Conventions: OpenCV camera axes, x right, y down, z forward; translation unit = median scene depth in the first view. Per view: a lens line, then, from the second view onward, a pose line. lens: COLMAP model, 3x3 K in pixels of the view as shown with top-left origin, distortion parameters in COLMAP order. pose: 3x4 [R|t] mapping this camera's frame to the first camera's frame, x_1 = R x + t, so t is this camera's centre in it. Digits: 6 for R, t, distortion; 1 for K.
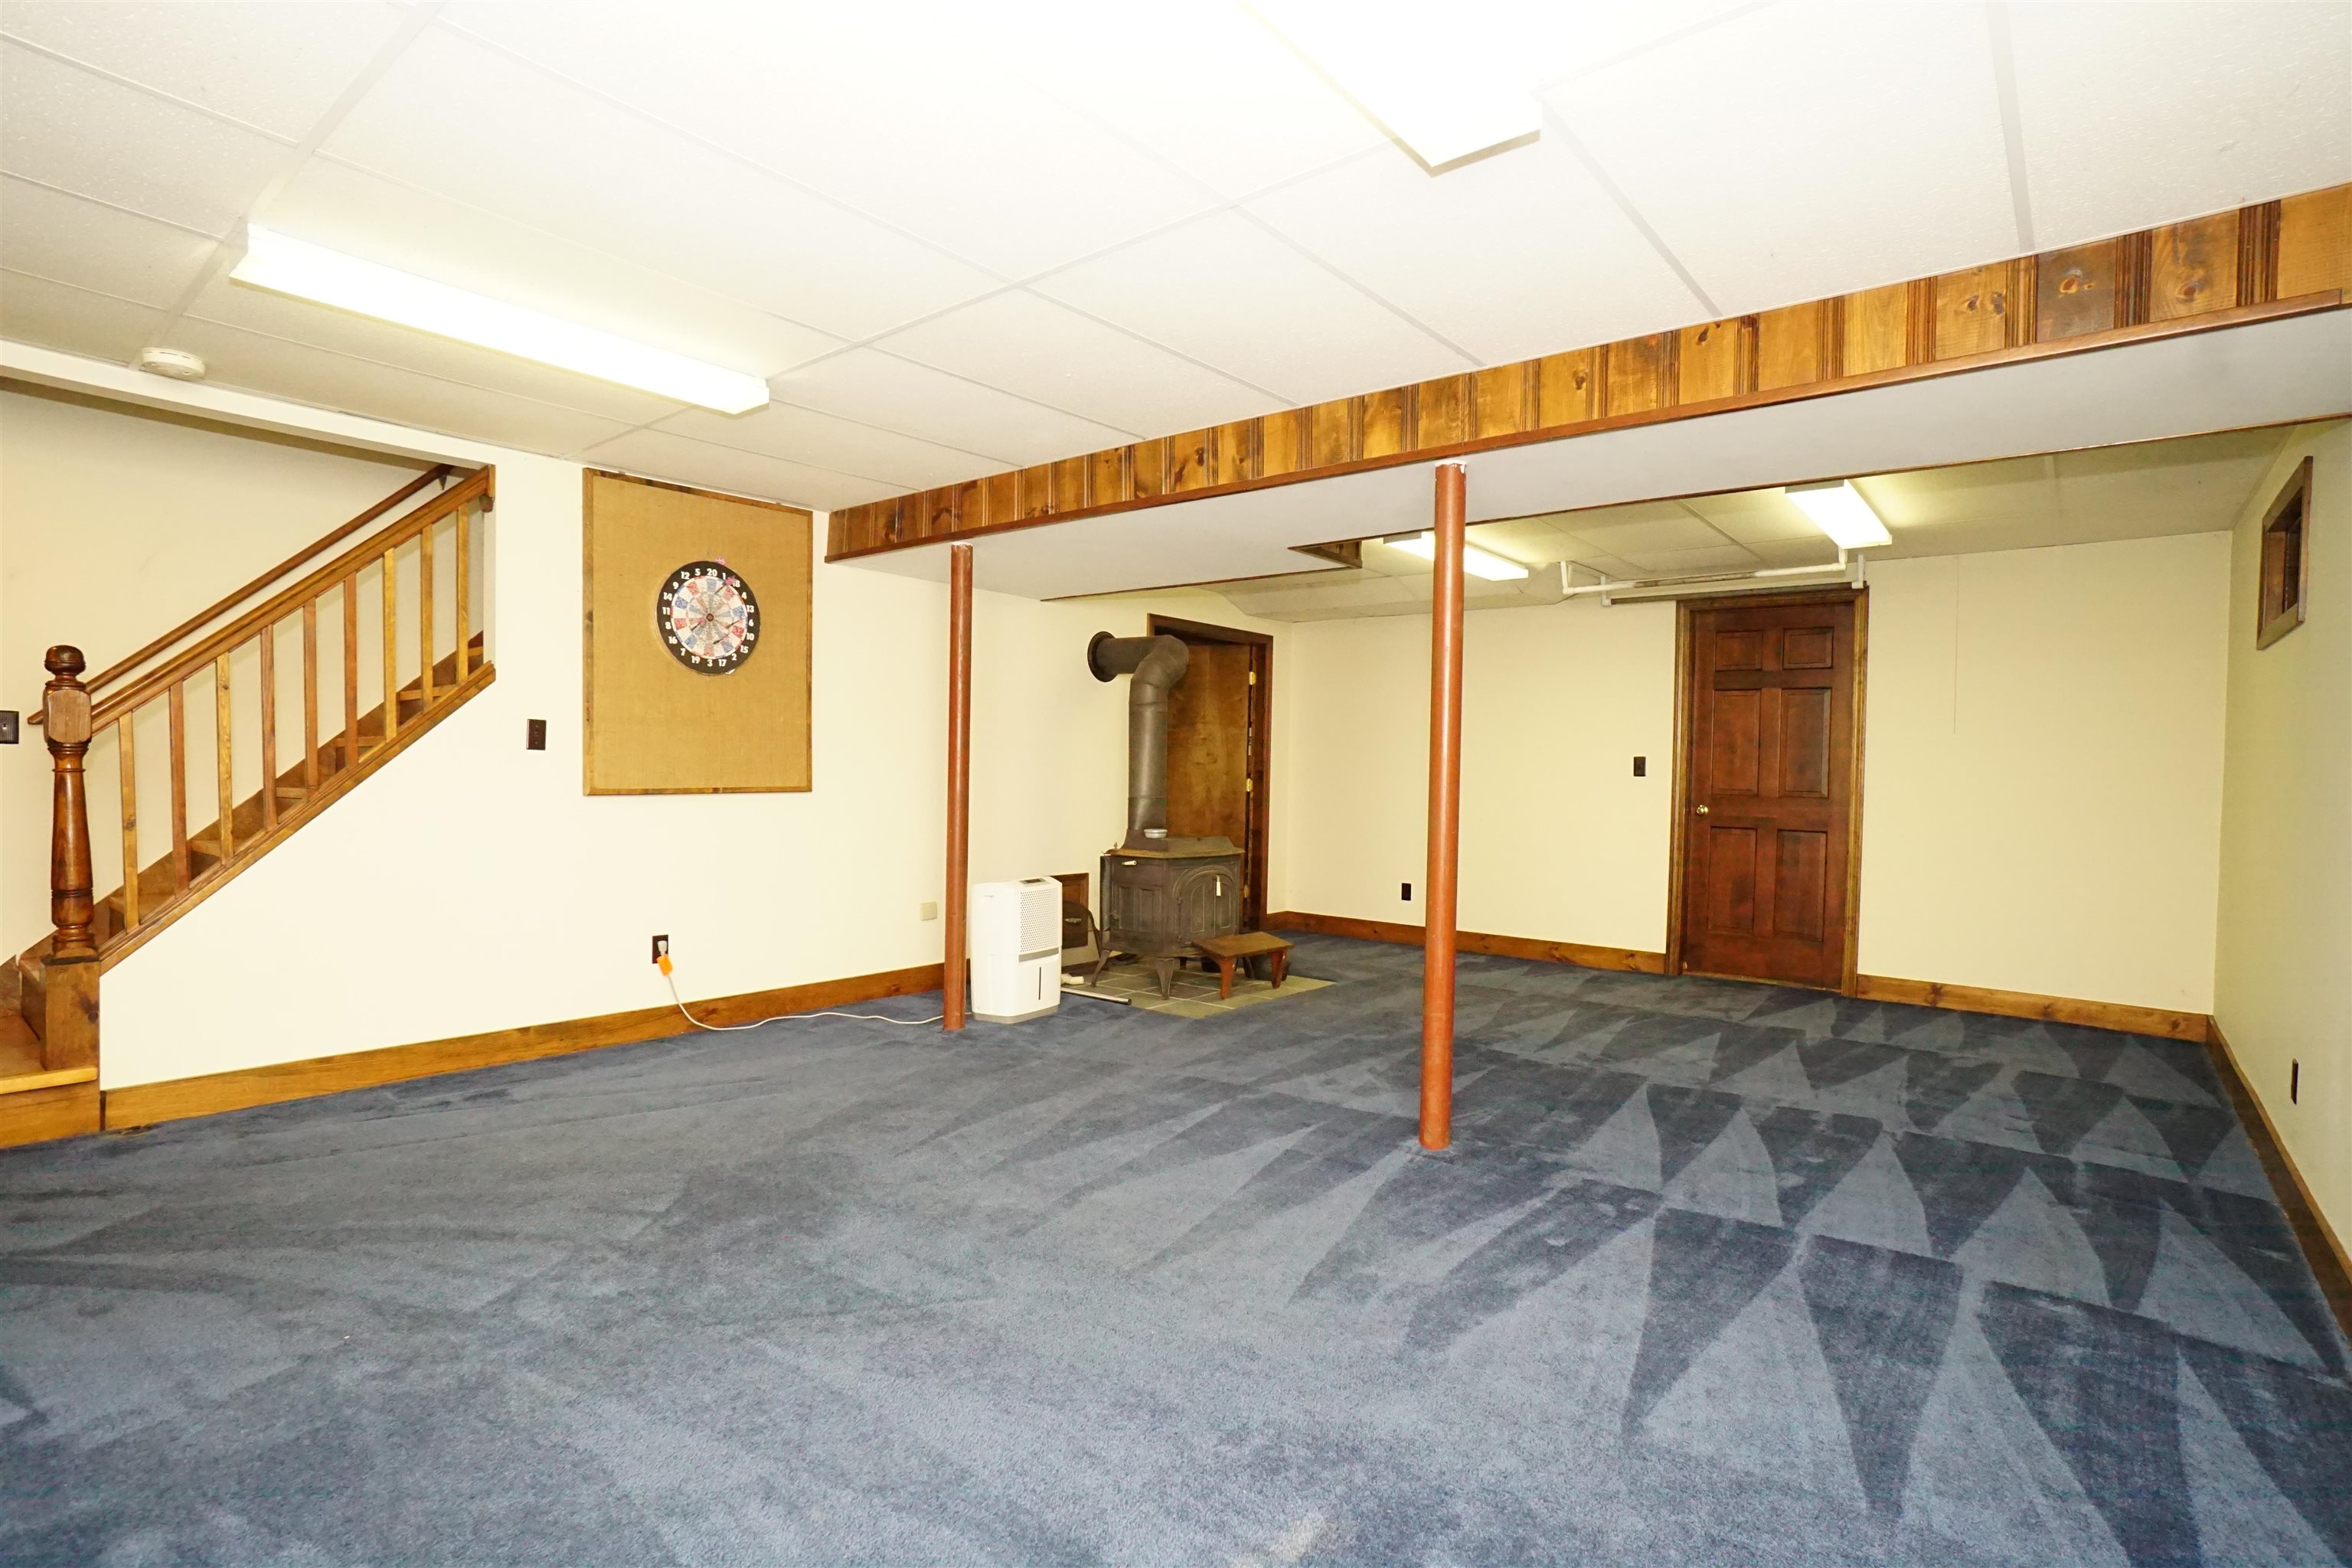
lens RADIAL K [[1117.3, 0, 1176.0], [0, 1117.3, 784.0], [0, 0, 1]] dist [-0.006156, -0.001044]
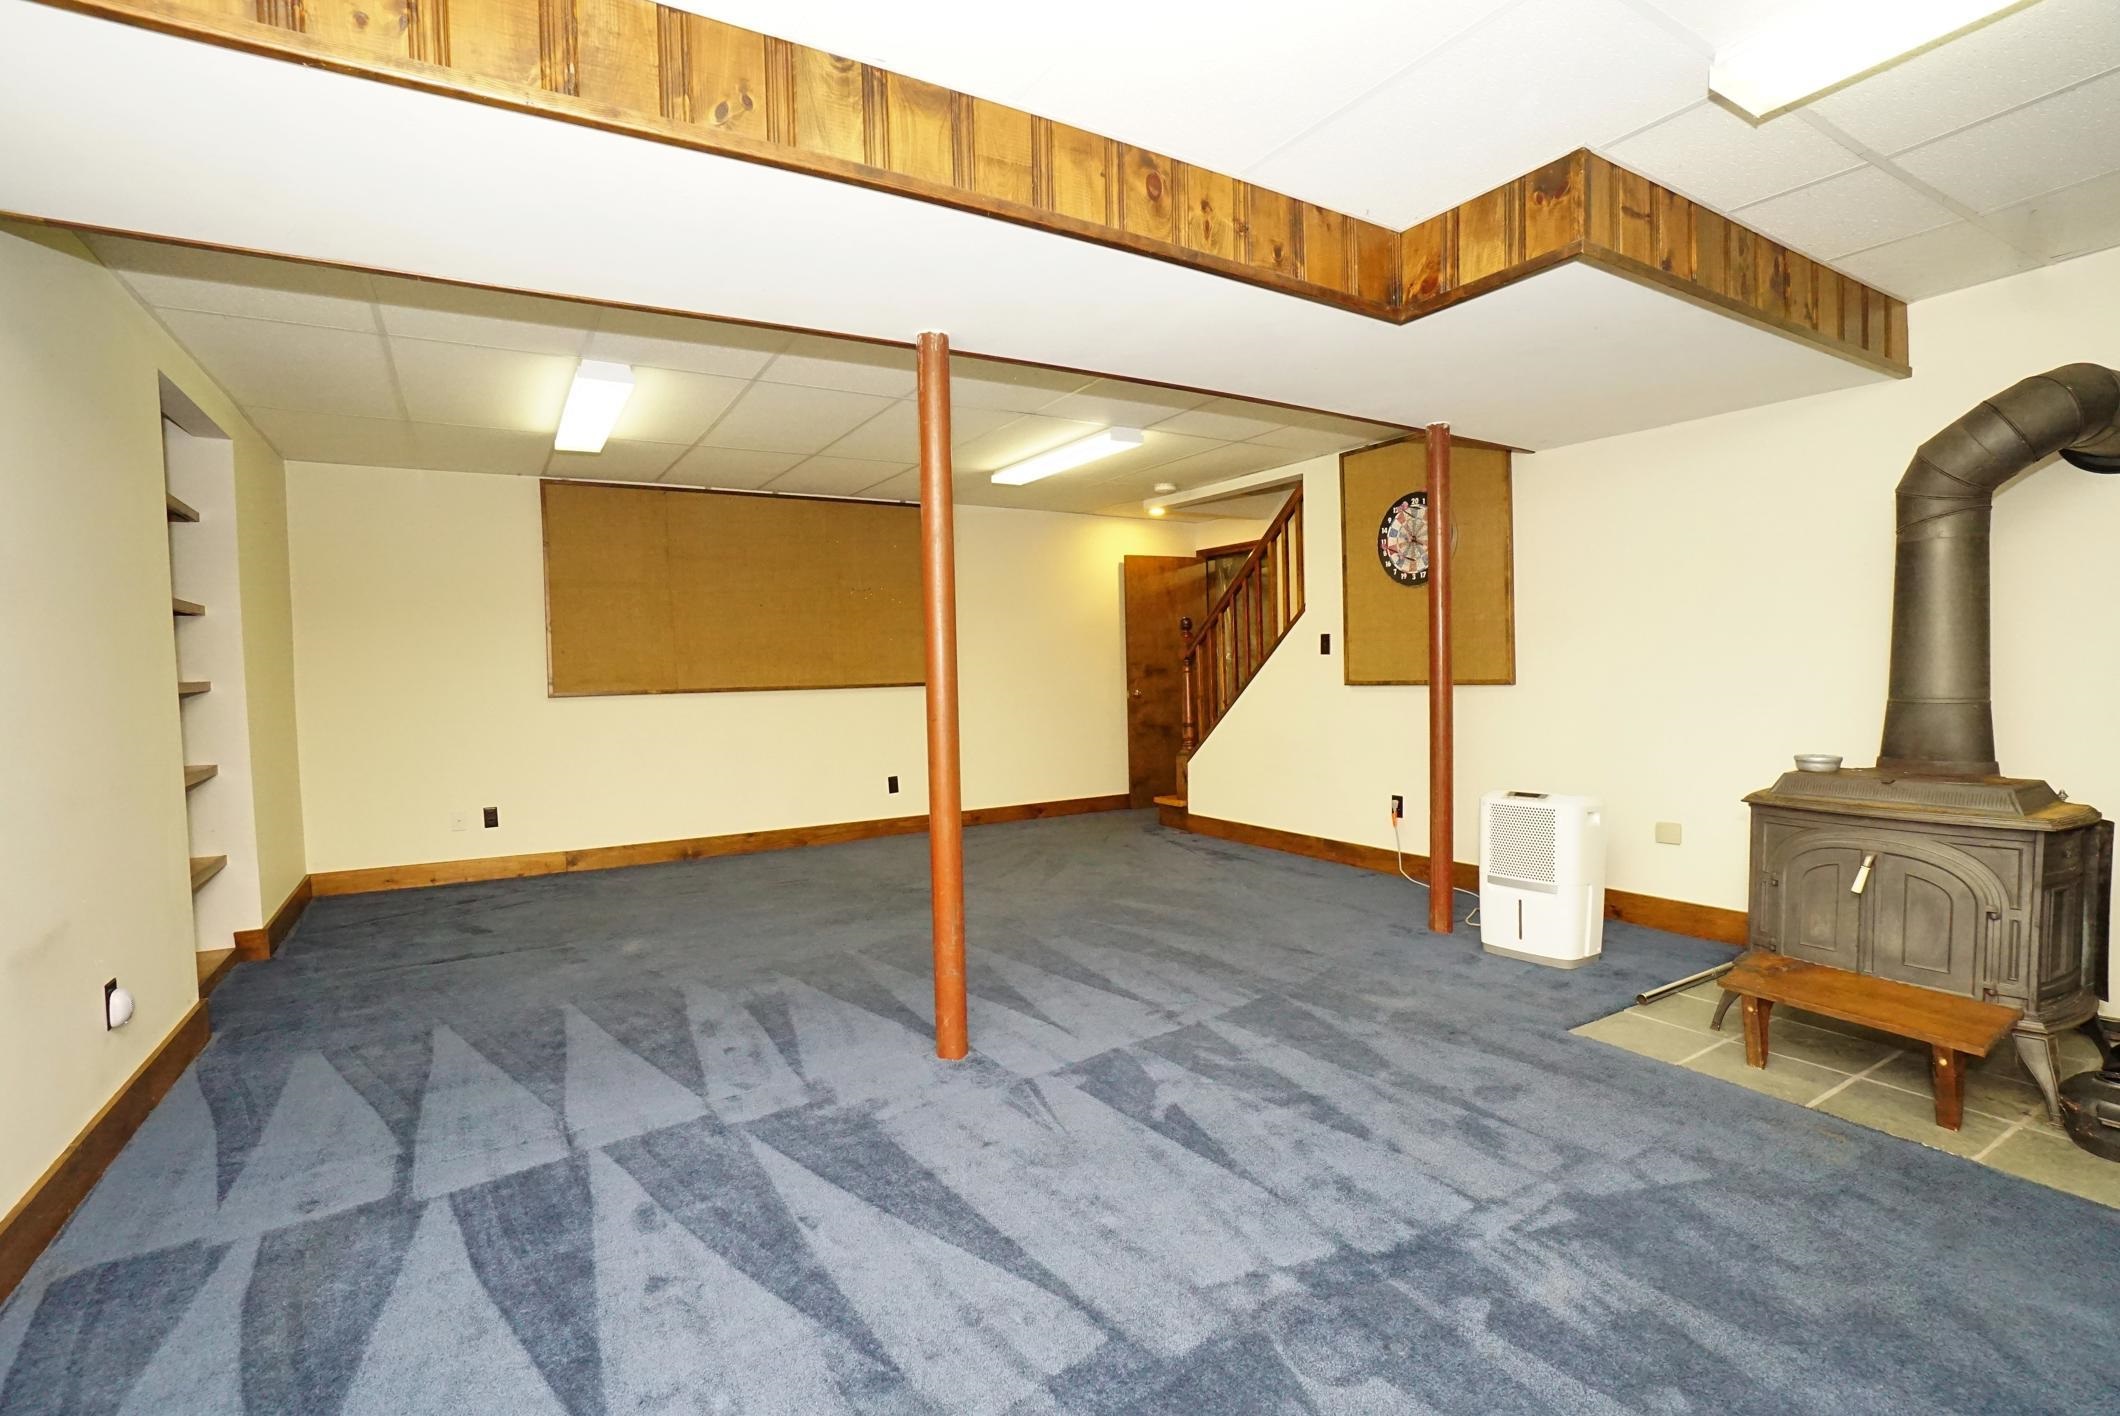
lens RADIAL K [[933.3, 0, 1046.5], [0, 933.3, 709.2], [0, 0, 1]] dist [-0.065863, 0.023345]
pose [[-0.305502, 0.034751, -0.951557, 0.678846], [0.010508, 0.999396, 0.033124, -0.002295], [0.952133, 0.000121, -0.305683, 0.953432]]
